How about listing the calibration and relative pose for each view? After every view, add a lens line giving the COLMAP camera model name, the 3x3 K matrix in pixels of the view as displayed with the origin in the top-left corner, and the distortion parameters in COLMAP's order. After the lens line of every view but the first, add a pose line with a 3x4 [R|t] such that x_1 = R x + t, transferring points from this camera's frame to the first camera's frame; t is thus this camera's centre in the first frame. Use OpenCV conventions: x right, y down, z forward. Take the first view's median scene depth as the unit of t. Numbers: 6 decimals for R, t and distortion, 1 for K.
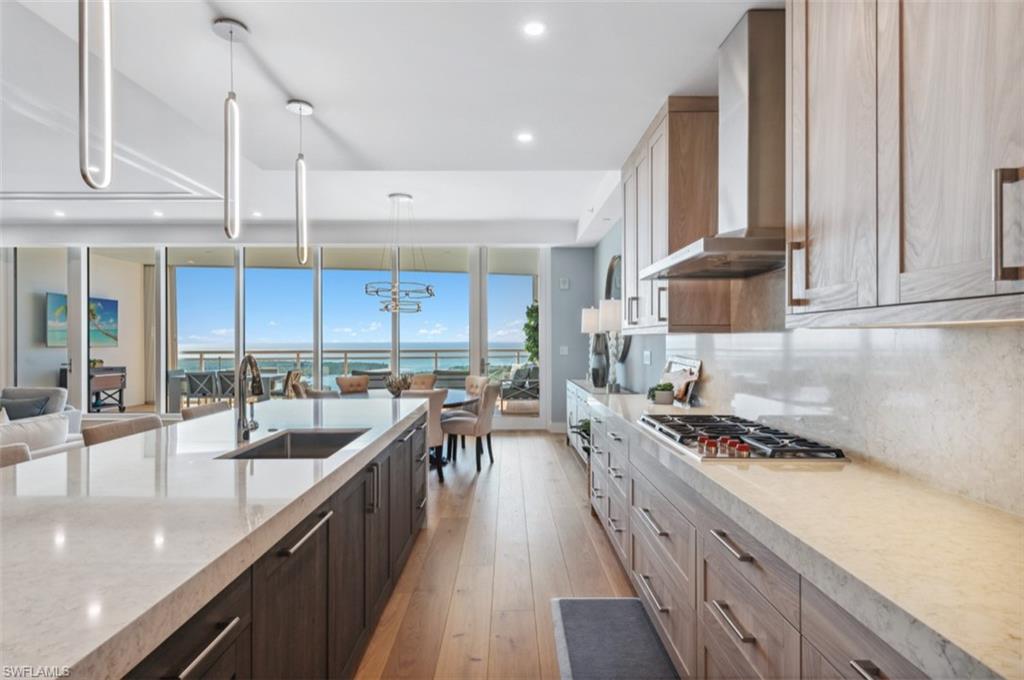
lens RADIAL K [[564.7, 0, 507.9], [0, 564.7, 340.5], [0, 0, 1]] dist [-0.005475, -0.000800]
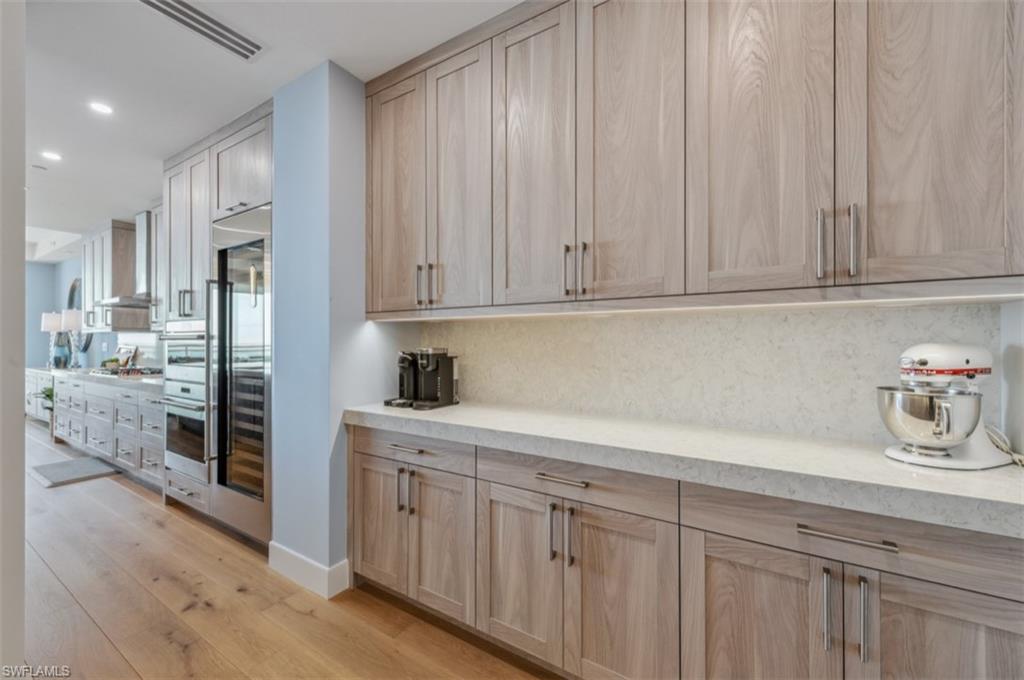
lens RADIAL K [[399.4, 0, 504.7], [0, 399.4, 343.3], [0, 0, 1]] dist [0.014320, -0.003731]
pose [[0.544148, 0.002539, 0.838986, -0.104501], [-0.003974, 0.999992, -0.000449, 0.014967], [-0.838980, -0.003089, 0.544153, -0.607443]]
